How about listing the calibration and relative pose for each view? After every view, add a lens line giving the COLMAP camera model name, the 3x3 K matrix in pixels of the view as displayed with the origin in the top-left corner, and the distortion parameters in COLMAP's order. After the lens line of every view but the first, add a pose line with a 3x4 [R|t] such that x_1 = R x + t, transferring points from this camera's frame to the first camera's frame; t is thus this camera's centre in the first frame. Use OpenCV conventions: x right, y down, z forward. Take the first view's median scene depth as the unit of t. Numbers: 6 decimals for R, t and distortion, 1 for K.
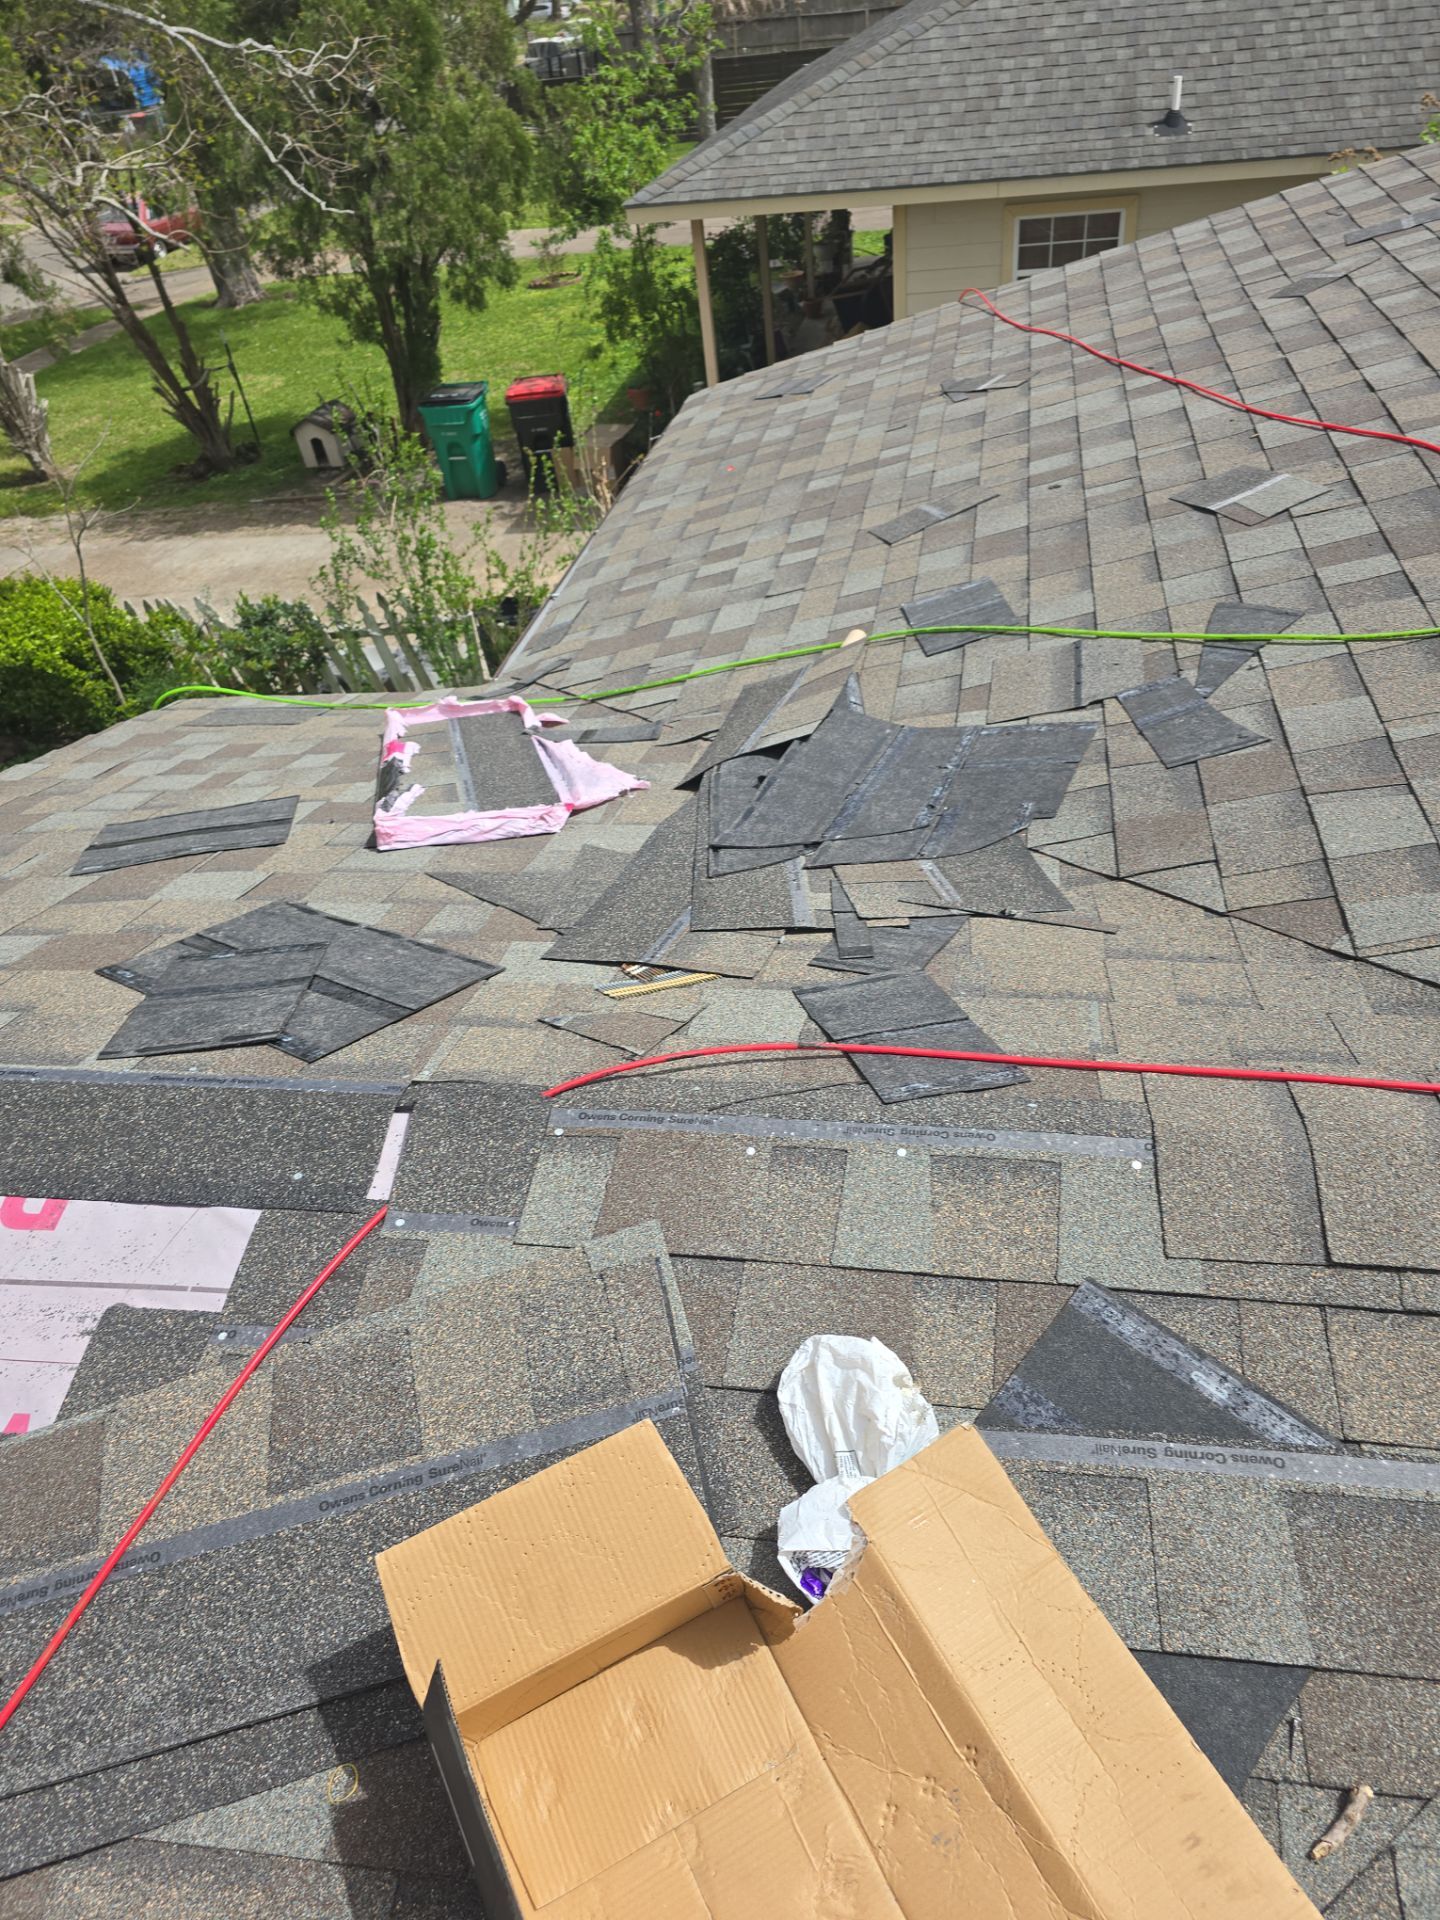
lens RADIAL K [[1298.8, 0, 734.0], [0, 1298.8, 965.6], [0, 0, 1]] dist [0.062535, -0.049068]
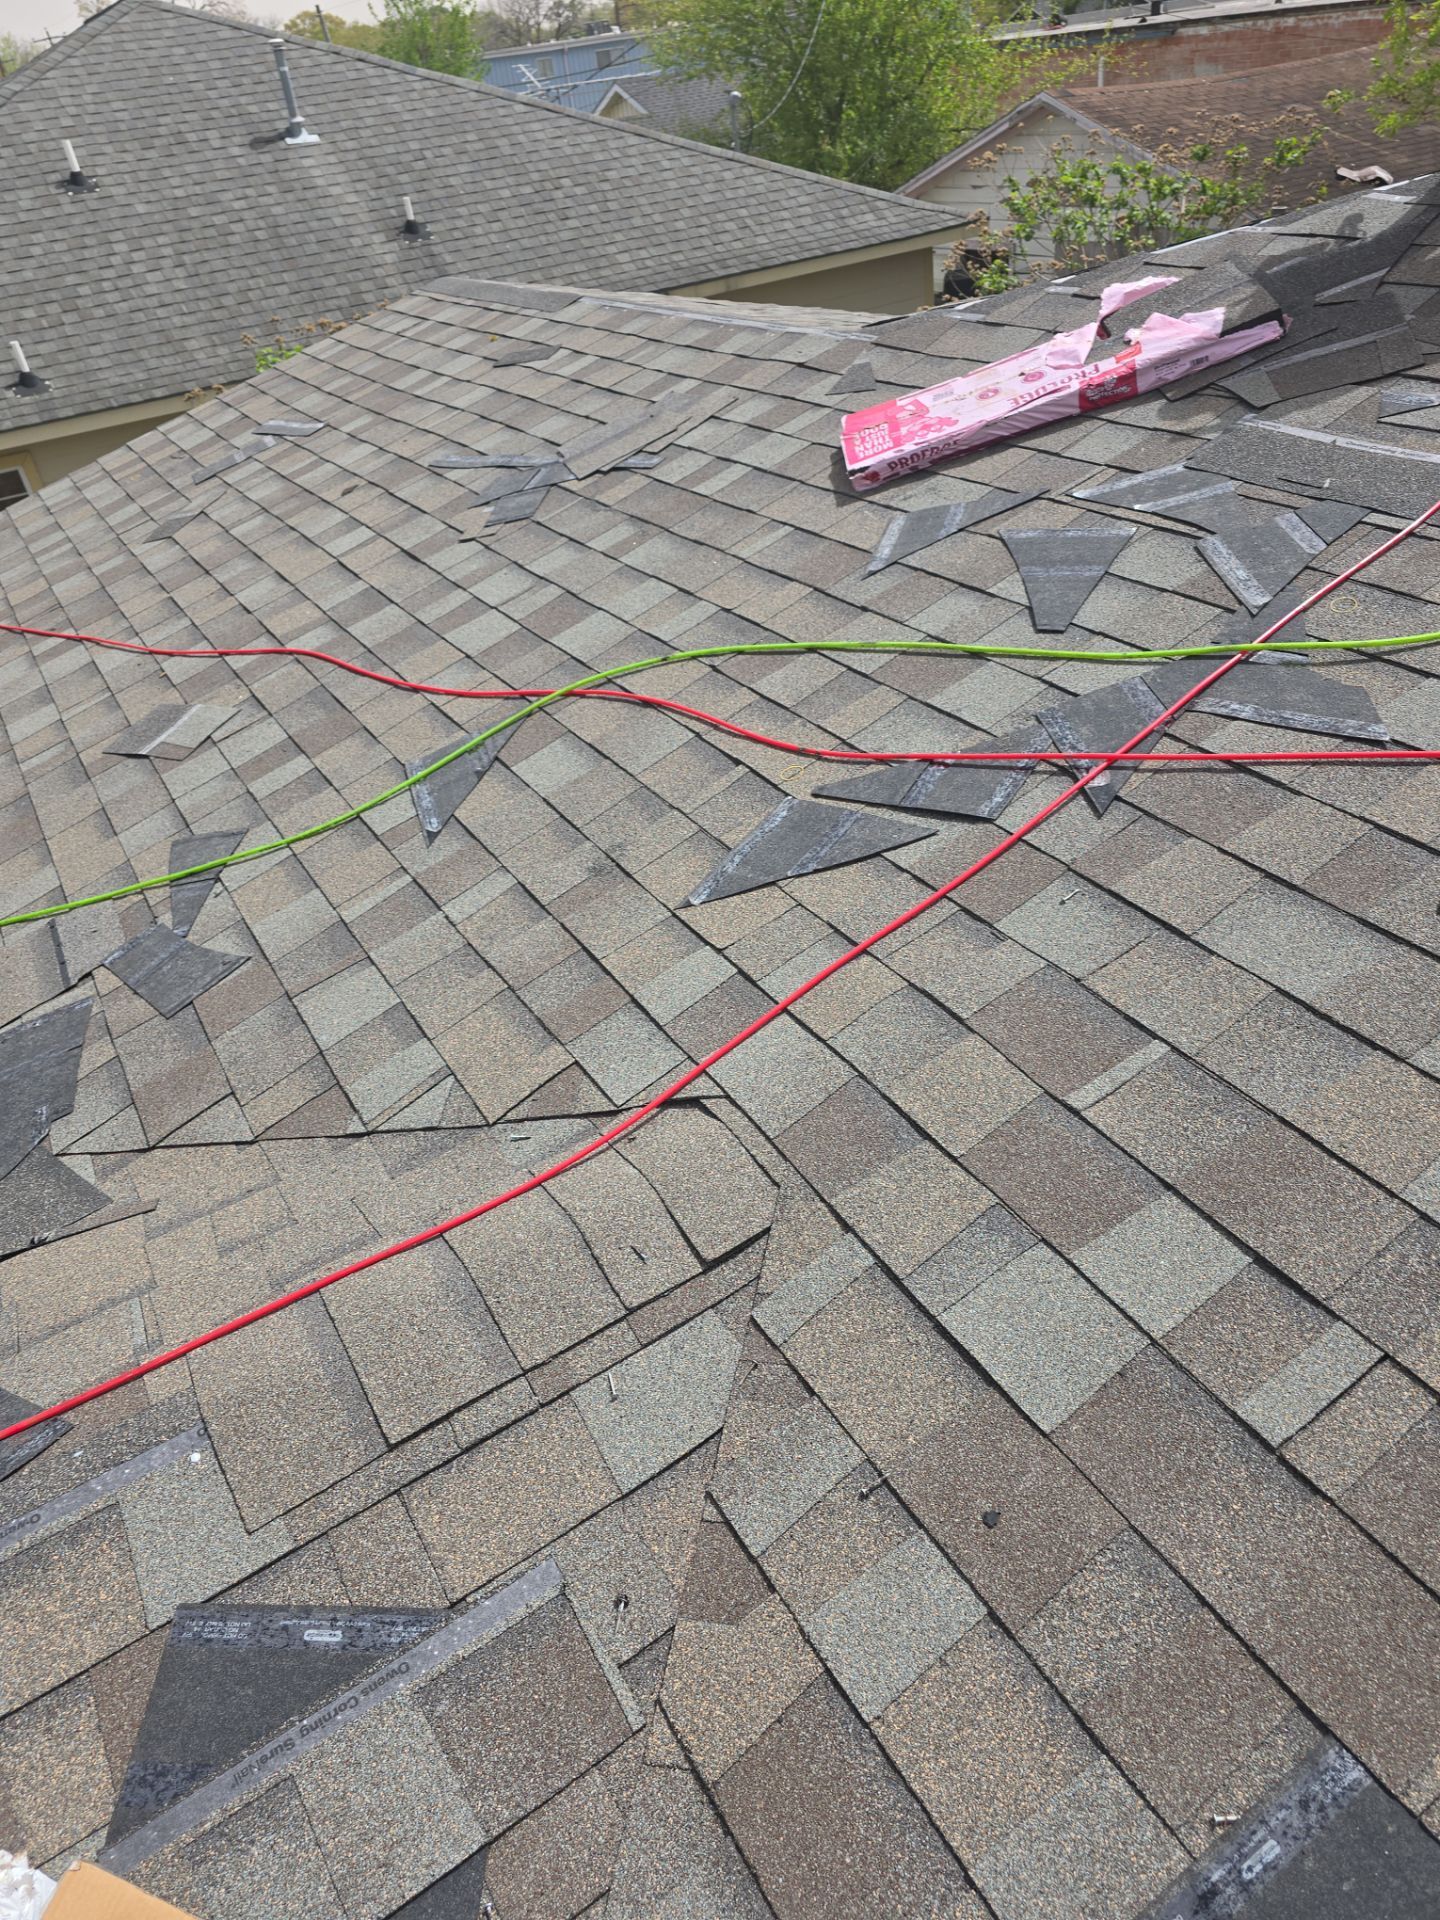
lens RADIAL K [[1298.8, 0, 734.0], [0, 1298.8, 965.6], [0, 0, 1]] dist [0.062535, -0.049068]
pose [[0.757575, -0.376351, 0.533329, 0.124227], [0.443216, 0.896410, 0.002993, 0.000601], [-0.479208, 0.234113, 0.845903, -0.051144]]
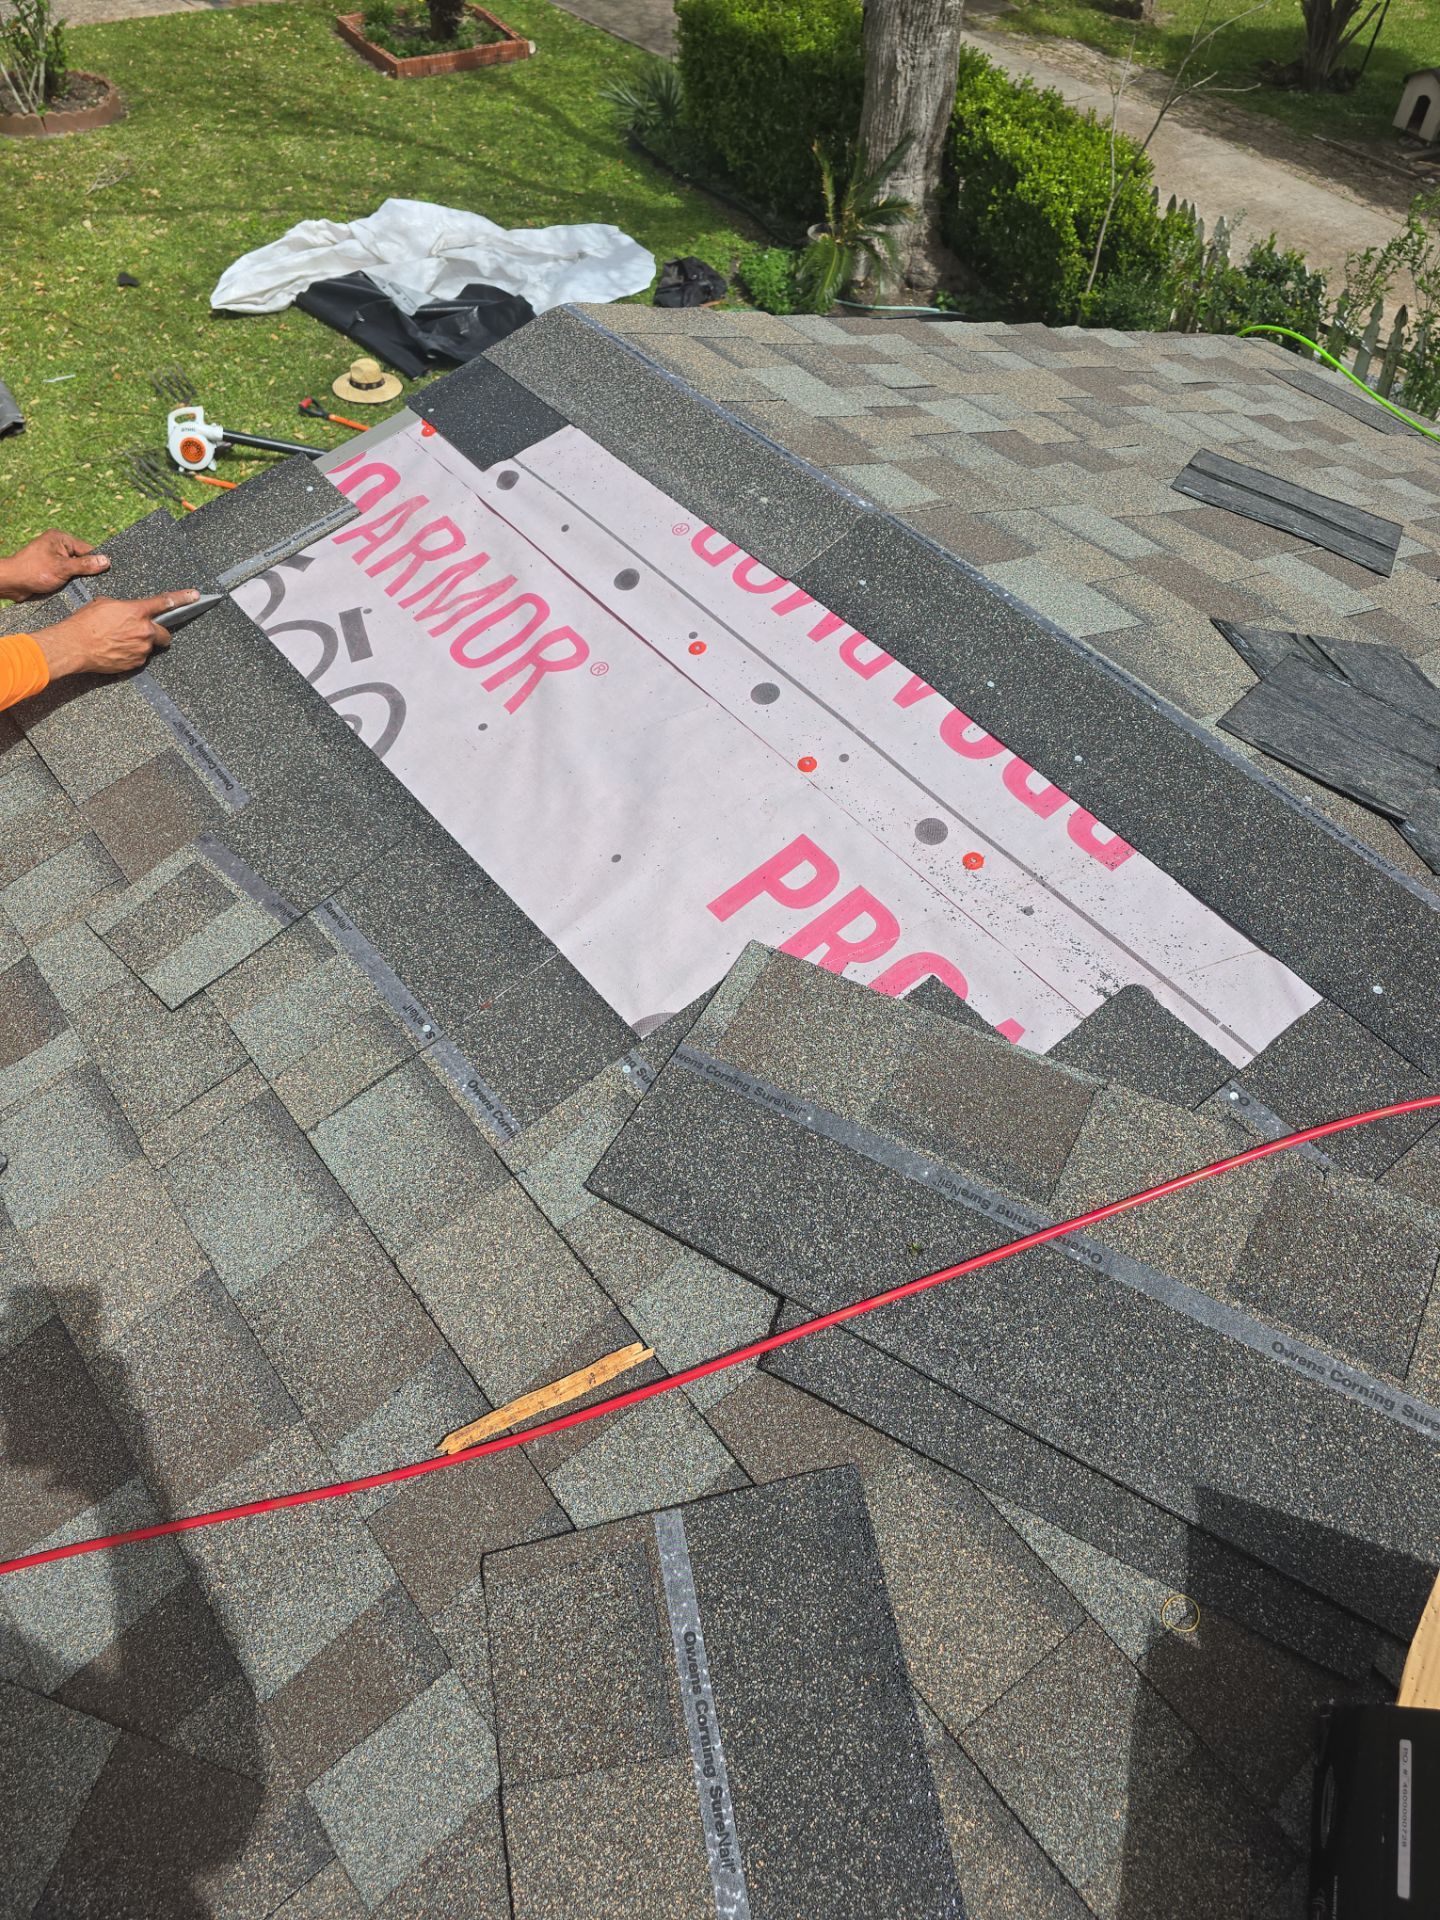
lens RADIAL K [[1298.8, 0, 734.0], [0, 1298.8, 965.6], [0, 0, 1]] dist [0.062535, -0.049068]
pose [[0.719505, 0.626325, -0.300050, -0.226306], [-0.544979, 0.776998, 0.315075, 0.062468], [0.430477, -0.063177, 0.900388, 0.027322]]
